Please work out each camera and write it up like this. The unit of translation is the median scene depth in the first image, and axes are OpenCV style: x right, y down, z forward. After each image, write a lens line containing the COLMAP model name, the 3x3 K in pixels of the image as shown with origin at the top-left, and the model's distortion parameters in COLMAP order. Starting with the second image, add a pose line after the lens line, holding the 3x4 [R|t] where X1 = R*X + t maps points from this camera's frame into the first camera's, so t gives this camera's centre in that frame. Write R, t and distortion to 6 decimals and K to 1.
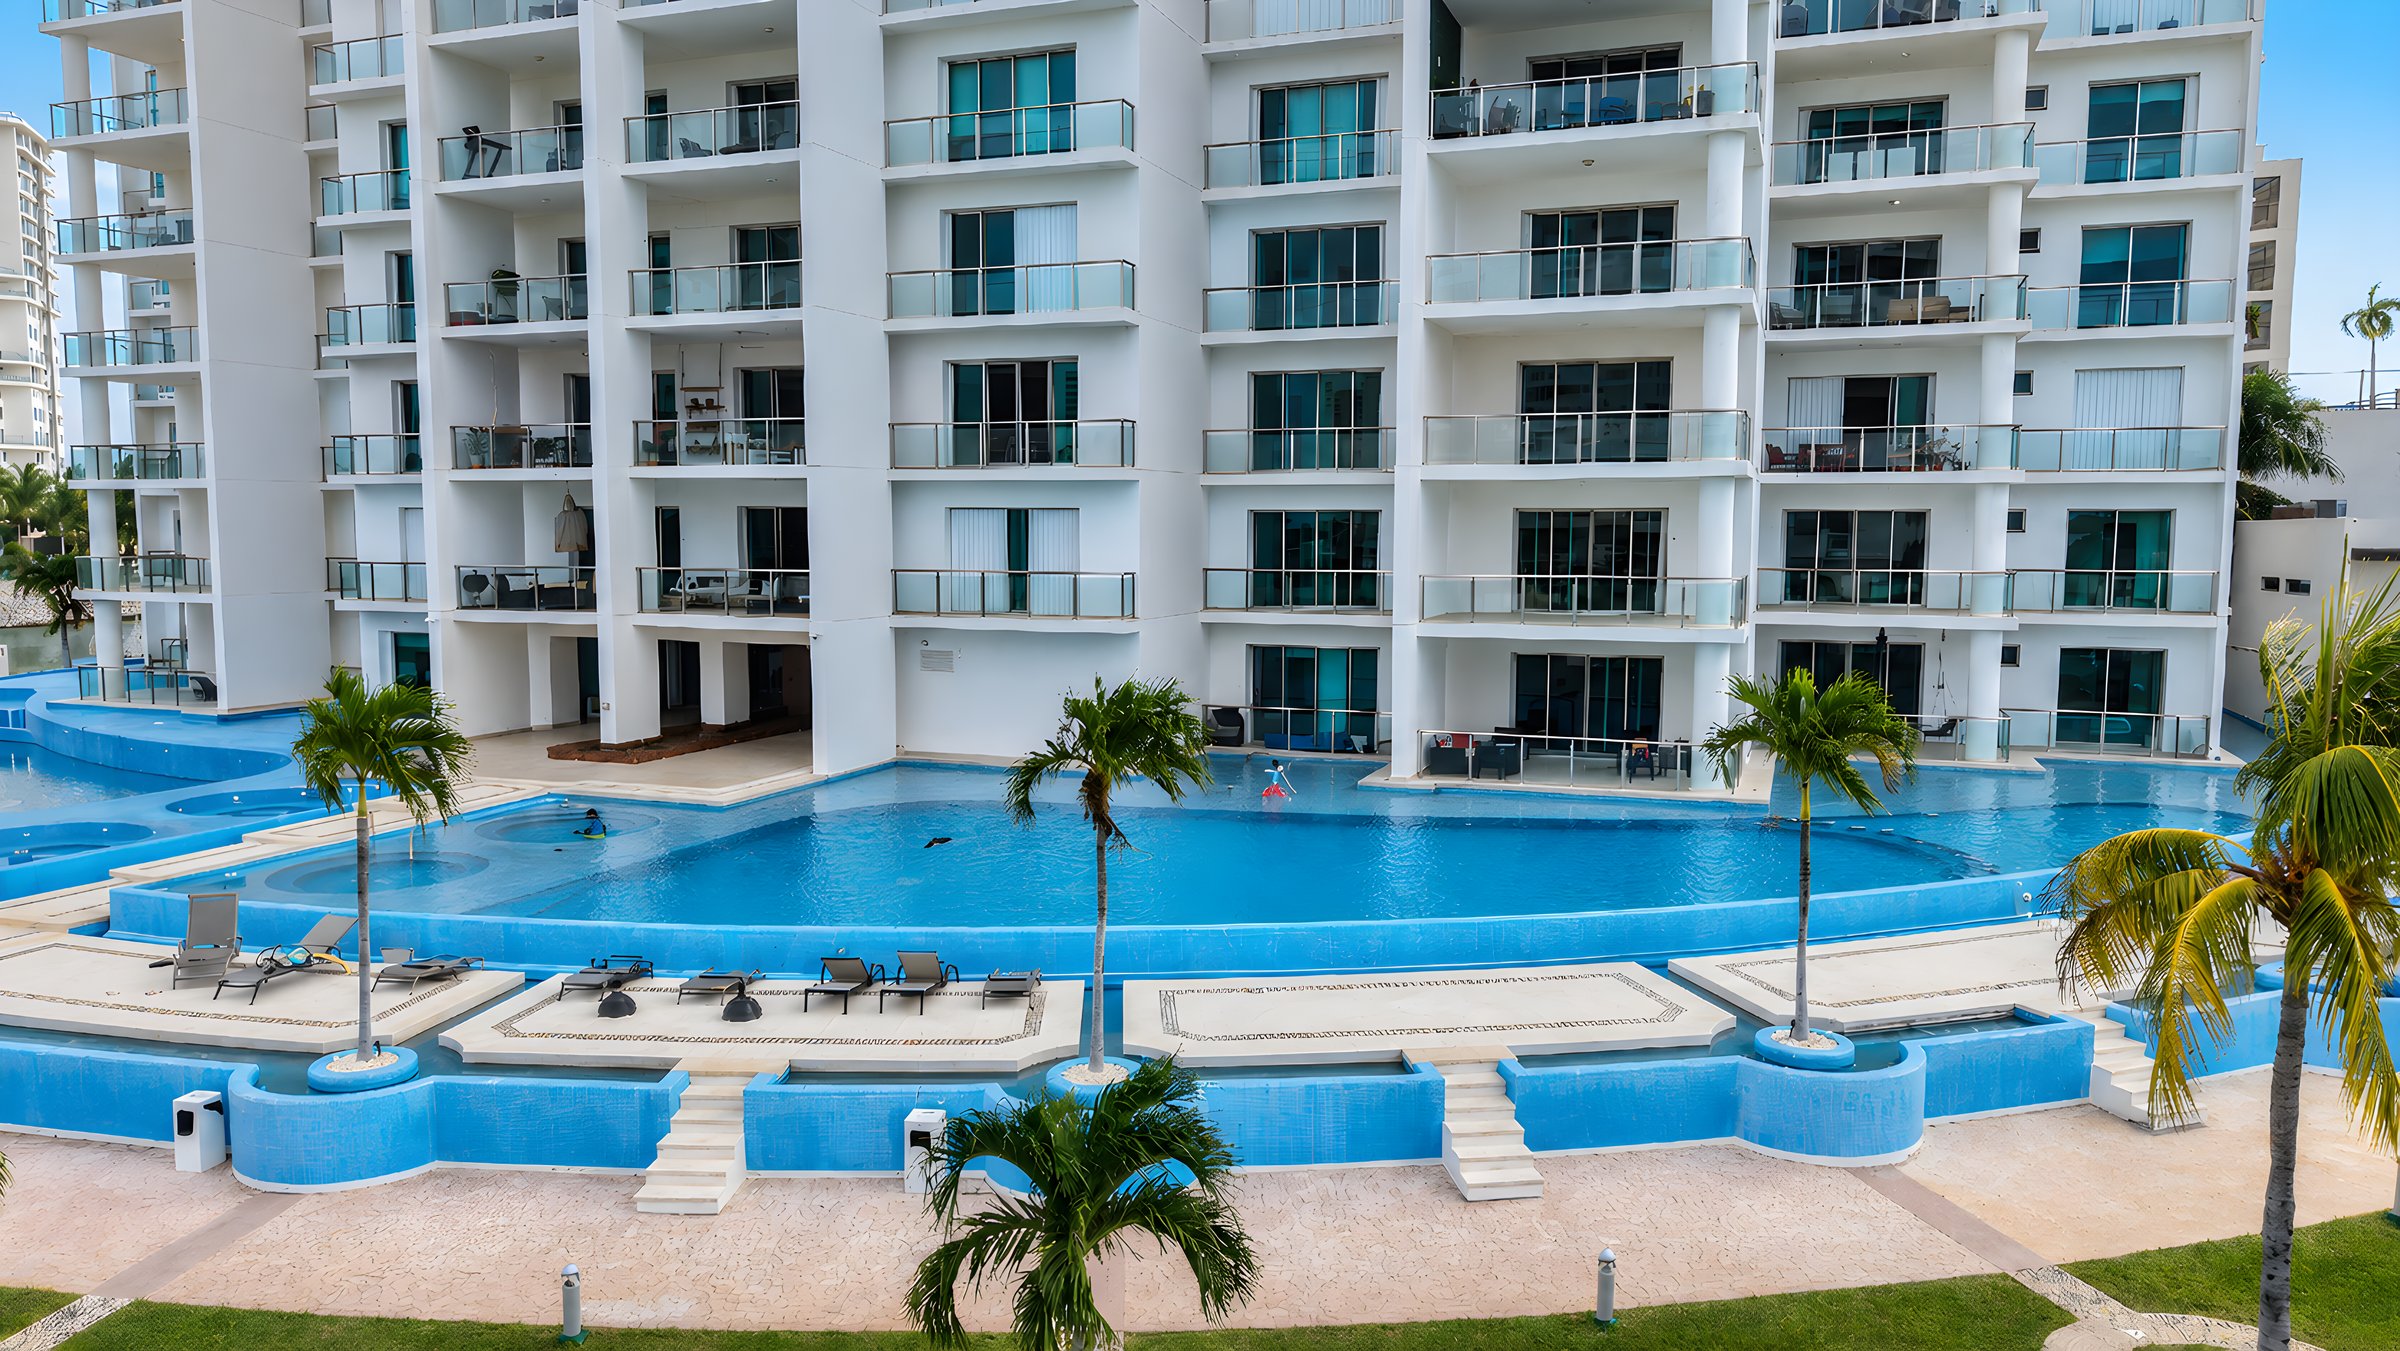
lens RADIAL K [[1610.1, 0, 1210.2], [0, 1610.1, 682.8], [0, 0, 1]] dist [0.003984, -0.008063]
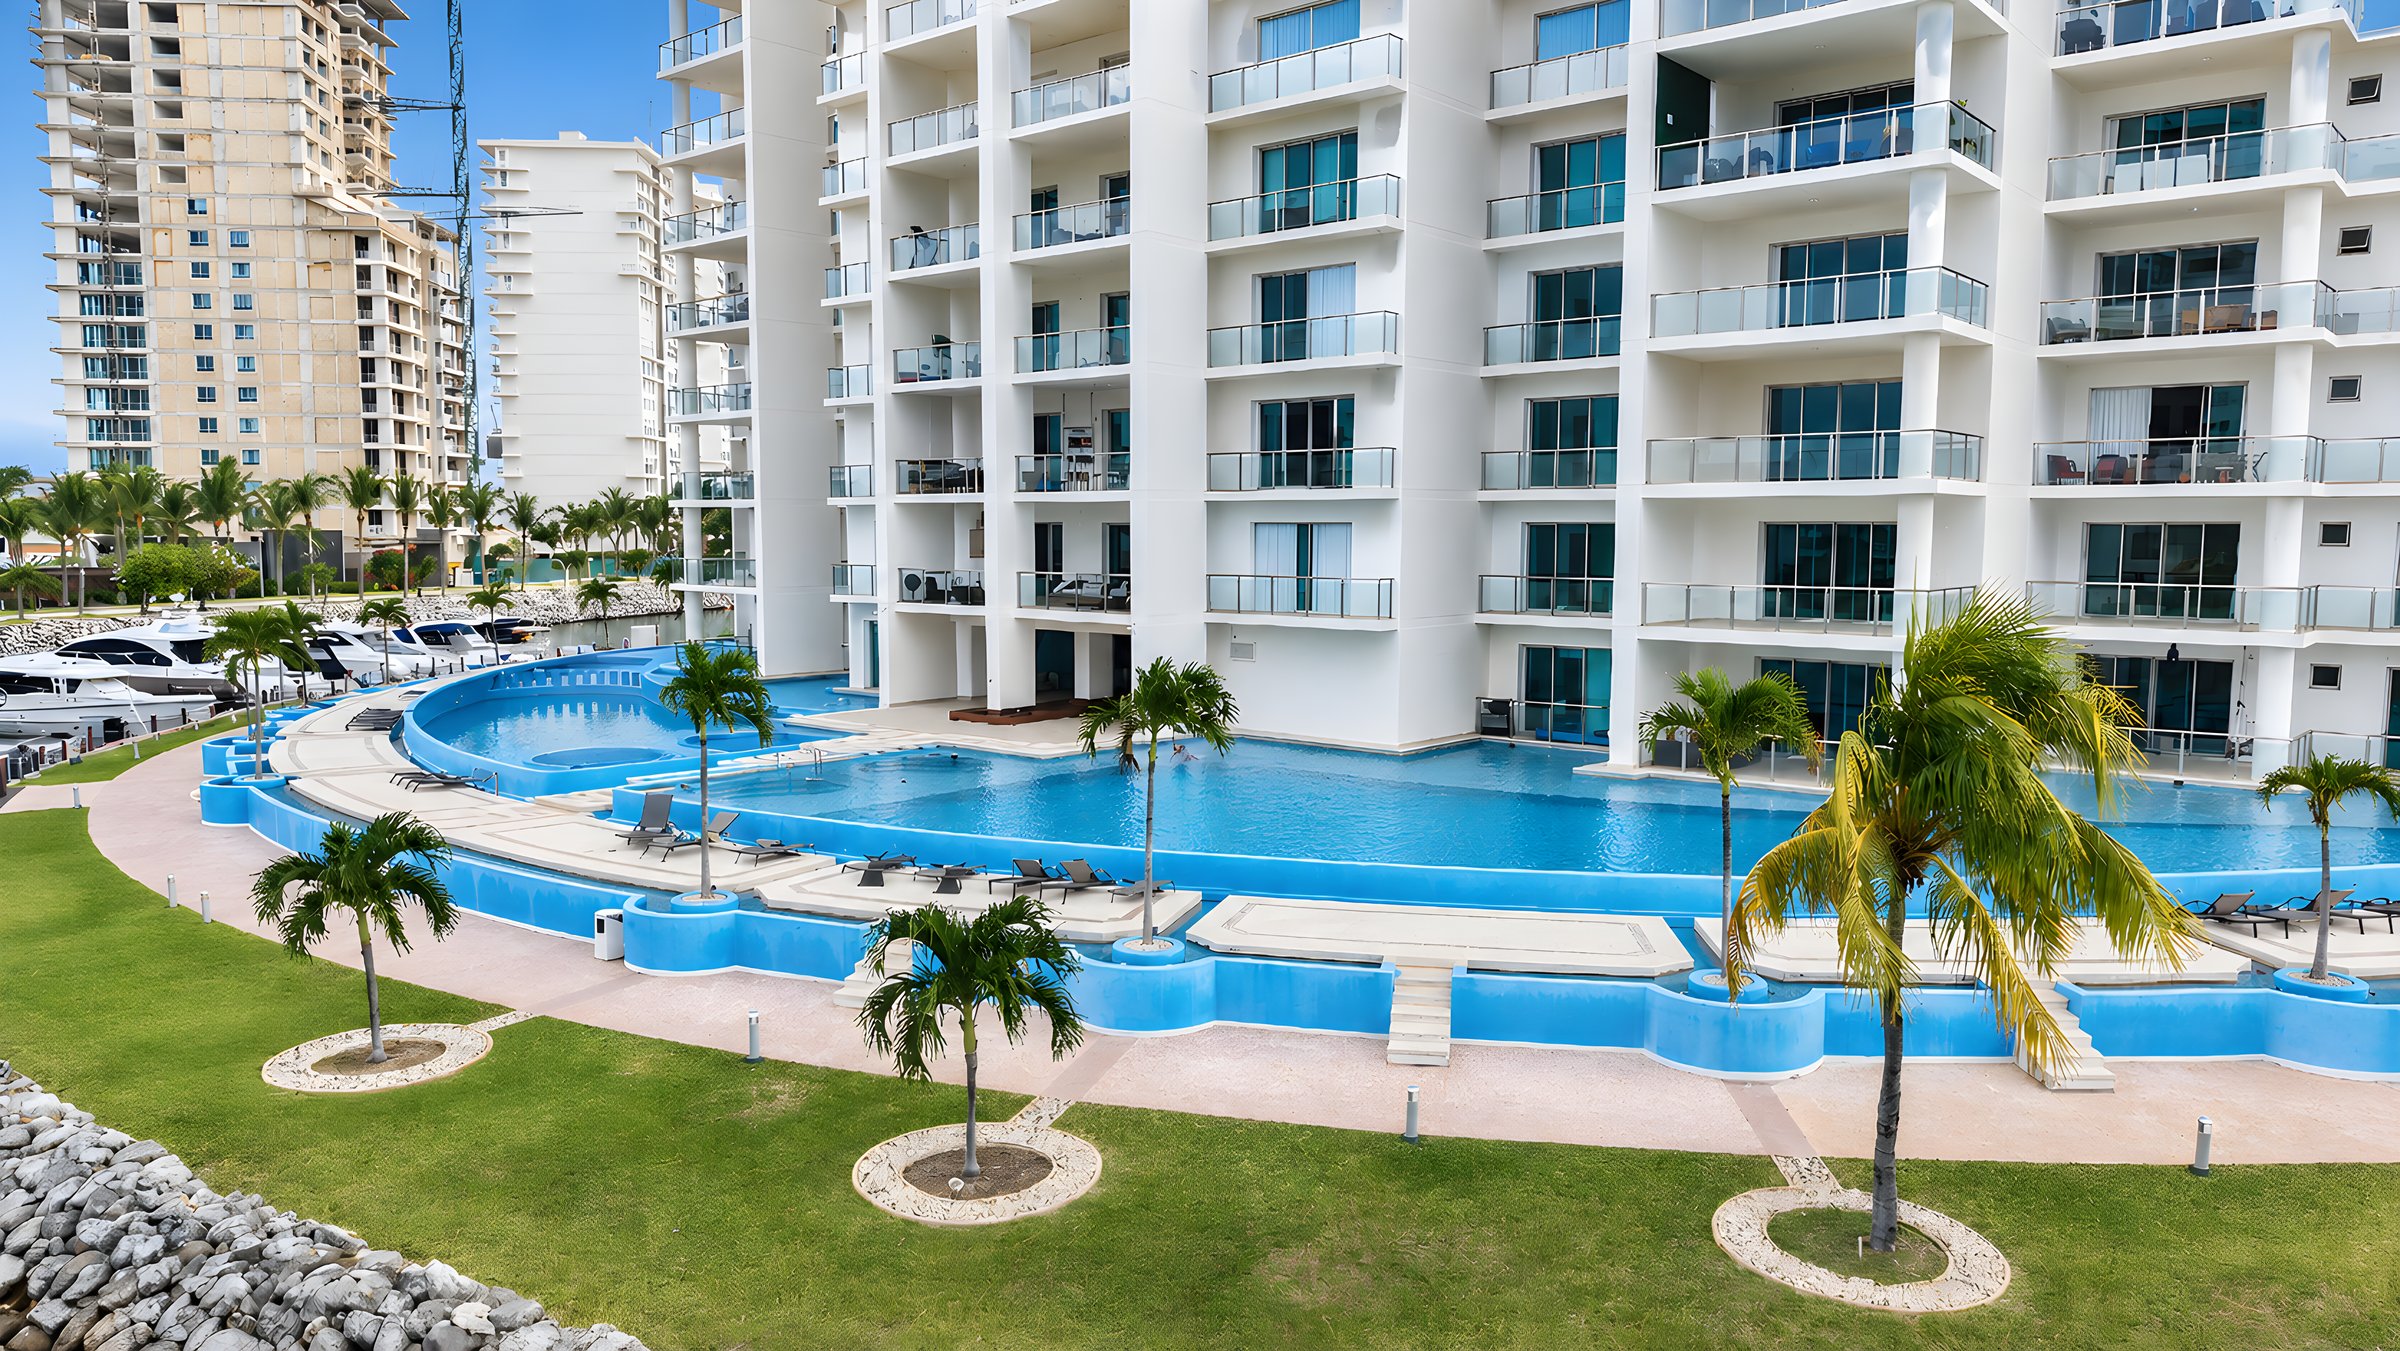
lens RADIAL K [[1610.1, 0, 1192.9], [0, 1610.1, 678.0], [0, 0, 1]] dist [0.003984, -0.008063]
pose [[0.937936, 0.030565, -0.345460, 0.211645], [-0.032500, 0.999472, 0.000191, 0.006845], [0.345283, 0.011048, 0.938433, -0.131624]]
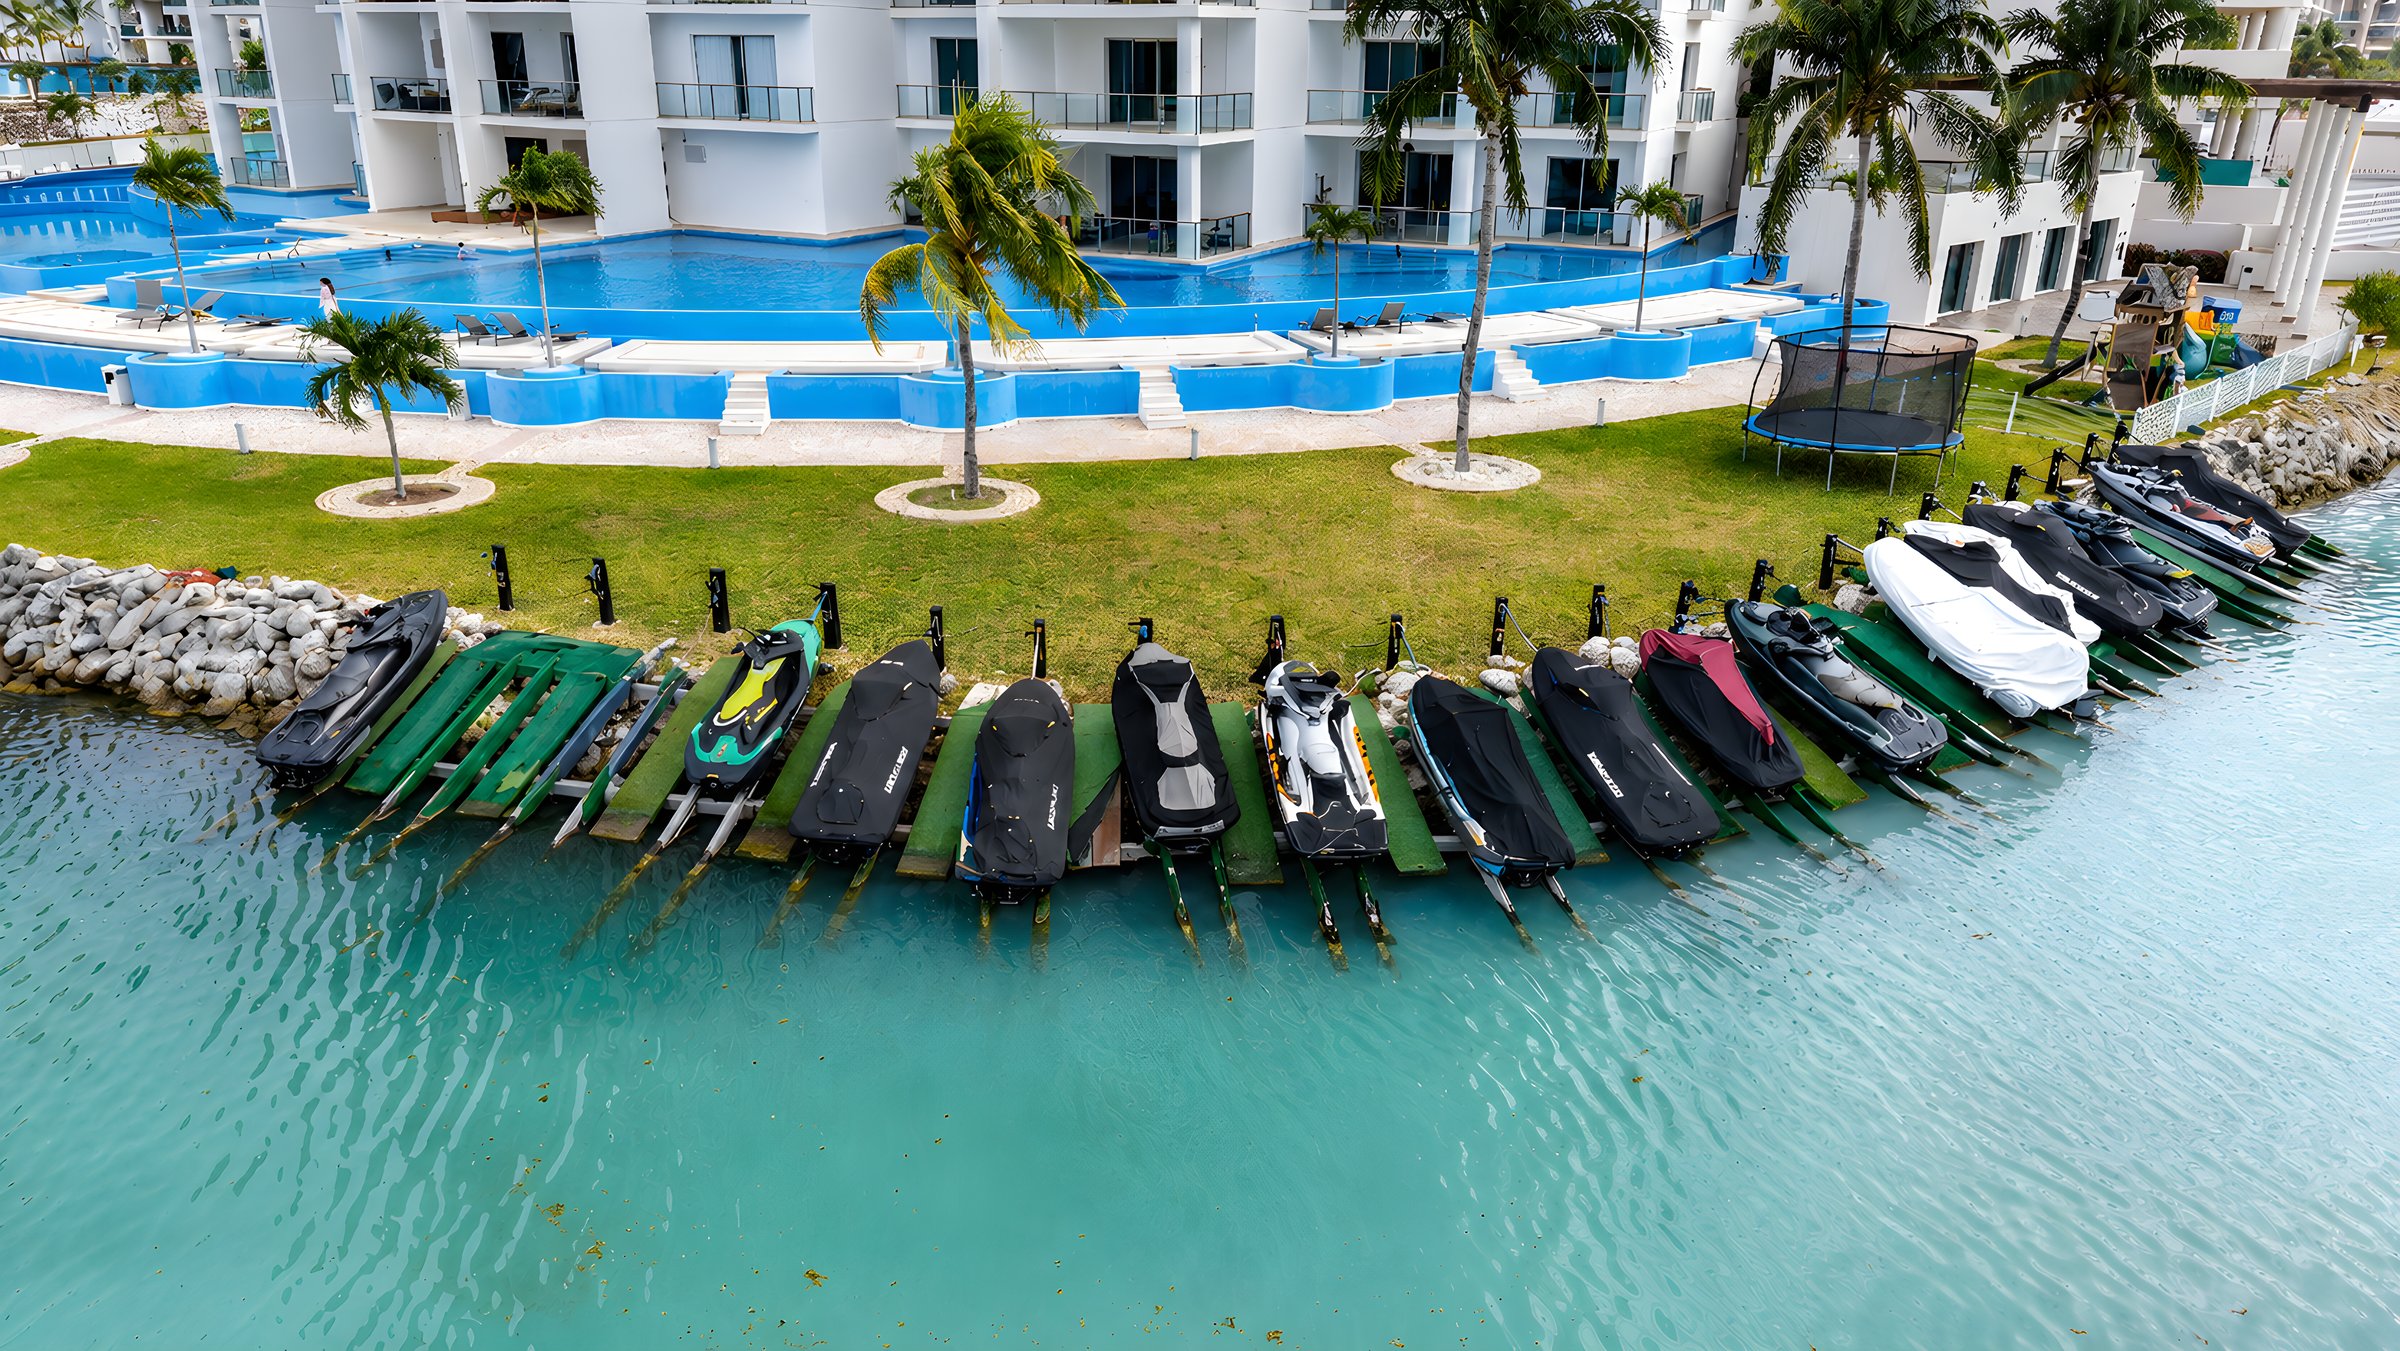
lens RADIAL K [[1610.1, 0, 1218.5], [0, 1610.1, 686.4], [0, 0, 1]] dist [0.003984, -0.008063]
pose [[0.993044, 0.049342, -0.106907, 0.452352], [-0.017034, 0.958610, 0.284211, 0.023868], [0.116506, -0.280413, 0.952783, -0.395166]]
